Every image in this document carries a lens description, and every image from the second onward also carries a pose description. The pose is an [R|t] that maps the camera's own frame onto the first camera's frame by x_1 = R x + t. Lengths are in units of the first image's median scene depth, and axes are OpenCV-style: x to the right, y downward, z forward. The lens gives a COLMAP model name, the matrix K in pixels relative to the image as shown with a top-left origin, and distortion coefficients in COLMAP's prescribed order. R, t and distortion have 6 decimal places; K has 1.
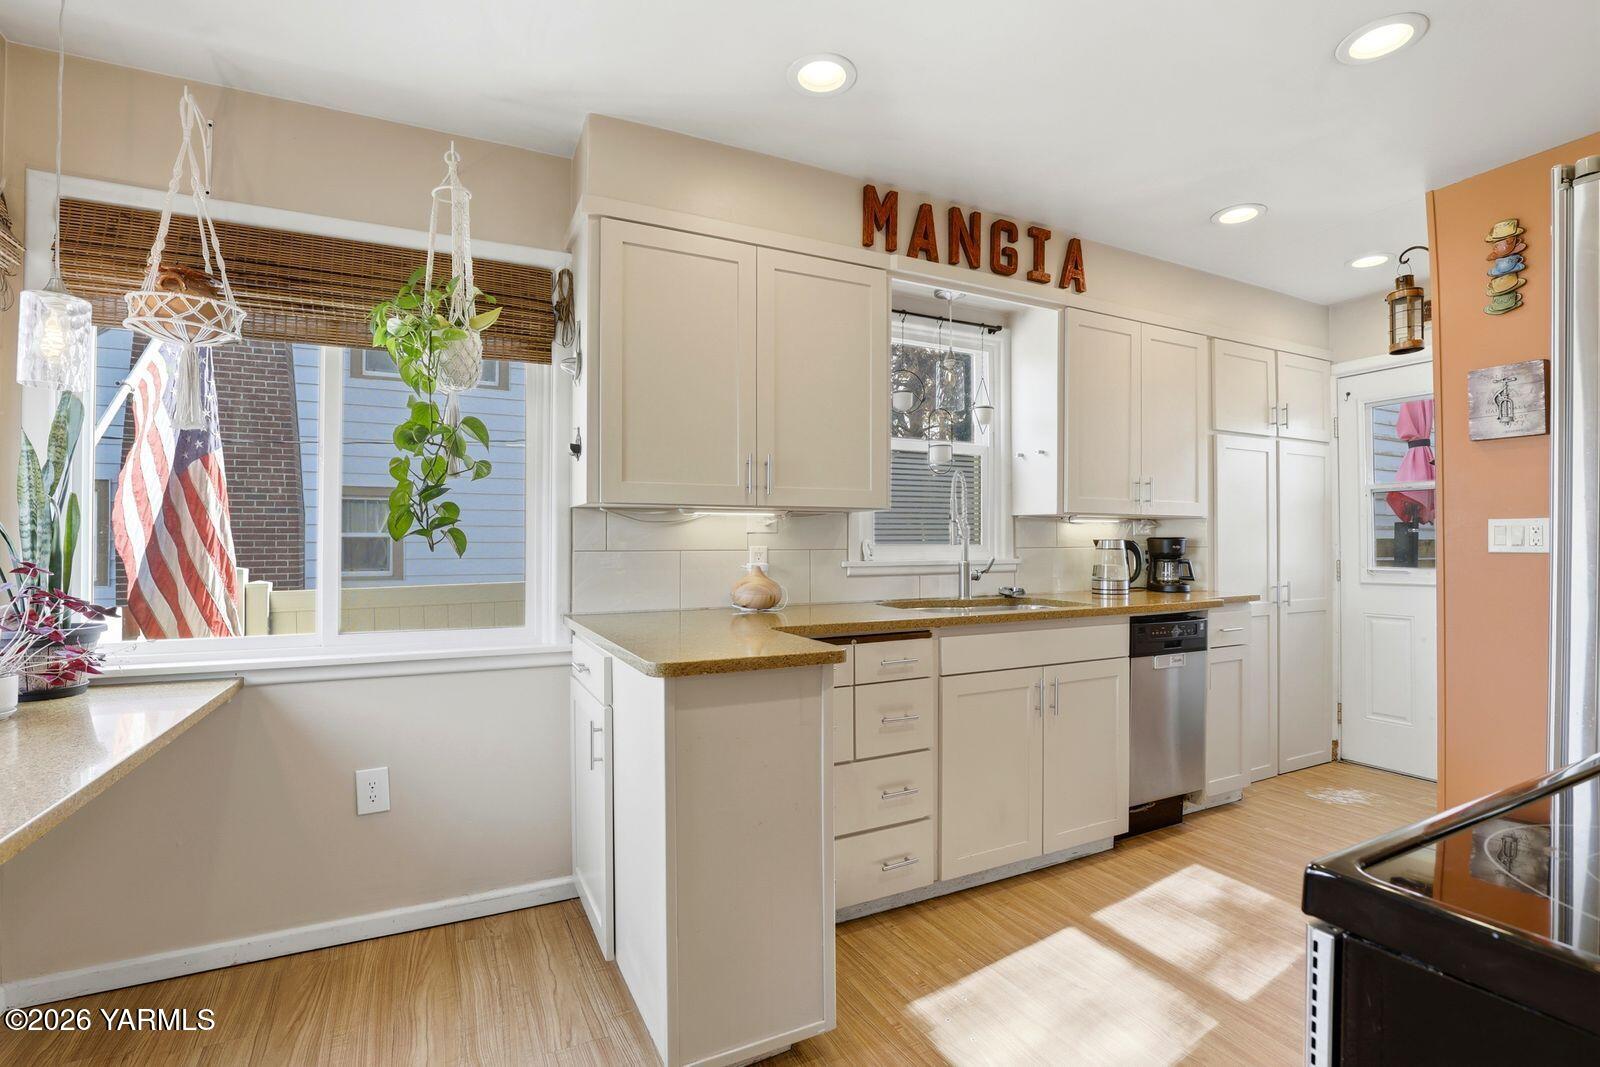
lens RADIAL K [[737.0, 0, 801.4], [0, 737.0, 535.6], [0, 0, 1]] dist [-0.030441, 0.001816]
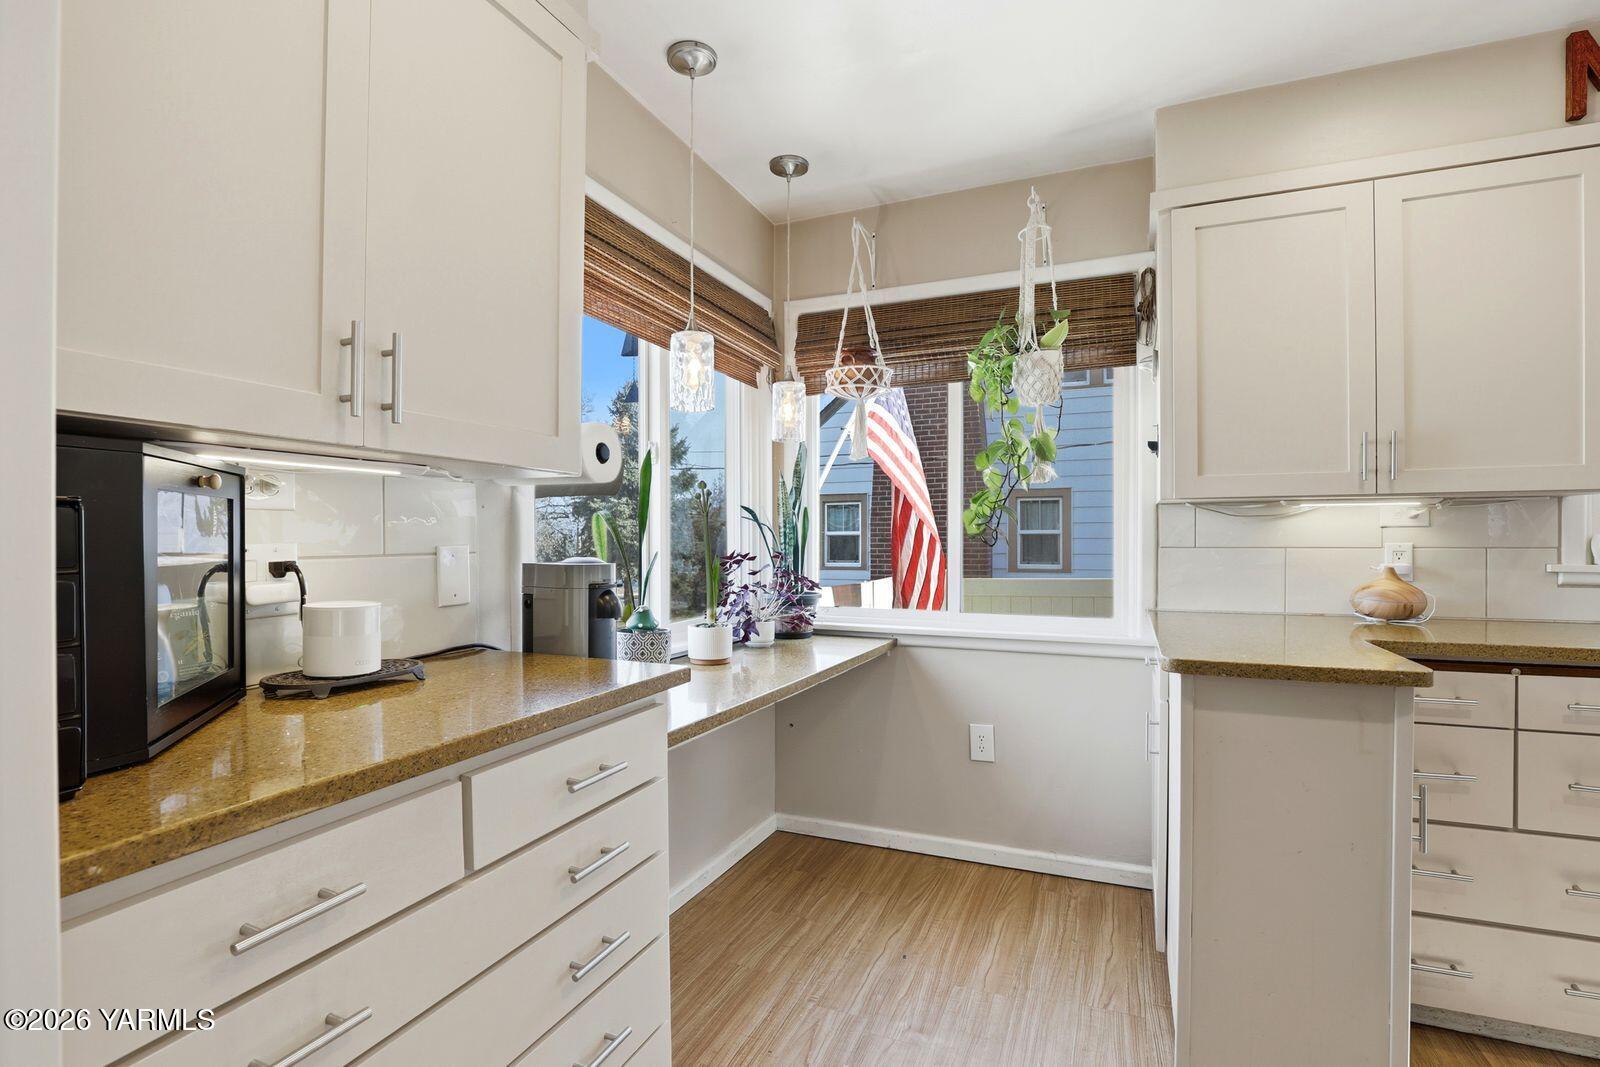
lens RADIAL K [[737.0, 0, 800.7], [0, 737.0, 541.3], [0, 0, 1]] dist [-0.030441, 0.001816]
pose [[0.643167, 0.001450, -0.765724, 0.169957], [0.008614, 0.999921, 0.009129, -0.000520], [0.765677, -0.012467, 0.643104, -0.022022]]
